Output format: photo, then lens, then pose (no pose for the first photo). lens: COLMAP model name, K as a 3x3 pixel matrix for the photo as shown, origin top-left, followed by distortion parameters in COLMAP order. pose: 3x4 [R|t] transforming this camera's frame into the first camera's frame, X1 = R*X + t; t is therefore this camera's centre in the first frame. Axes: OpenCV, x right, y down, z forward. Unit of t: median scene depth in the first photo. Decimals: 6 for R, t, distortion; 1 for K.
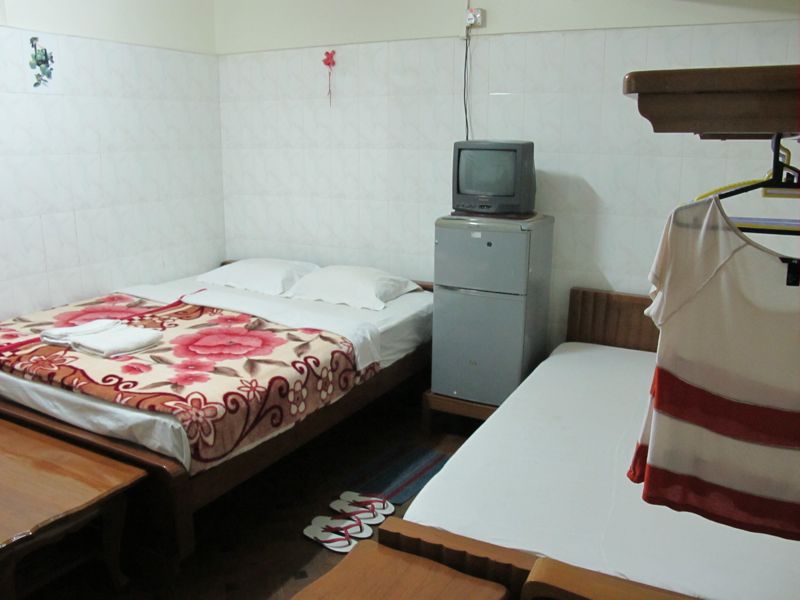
lens RADIAL K [[653.4, 0, 400.0], [0, 653.4, 300.0], [0, 0, 1]] dist [-0.159269, 0.118853]
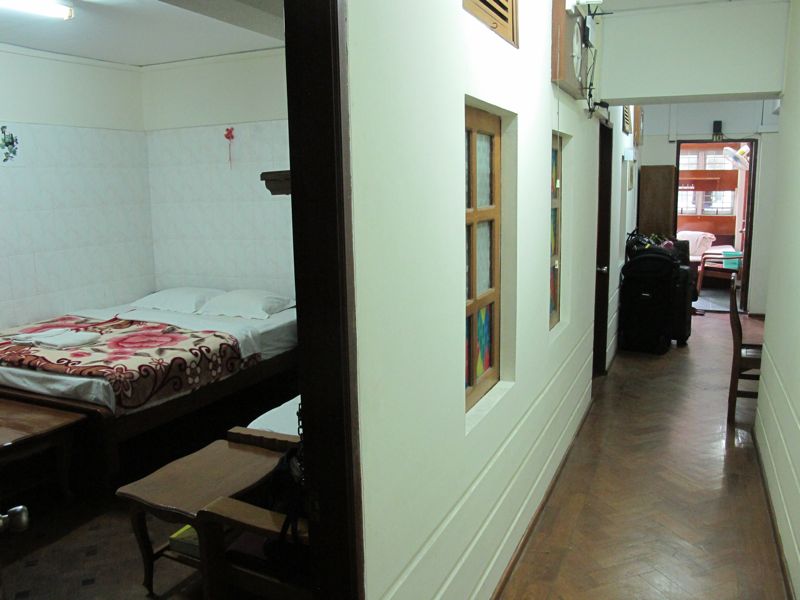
lens RADIAL K [[653.4, 0, 400.0], [0, 653.4, 300.0], [0, 0, 1]] dist [-0.159269, 0.118853]
pose [[0.997219, -0.035038, 0.065771, 0.206616], [0.039616, 0.996785, -0.069639, 0.102486], [-0.063119, 0.072051, 0.995402, -0.454775]]
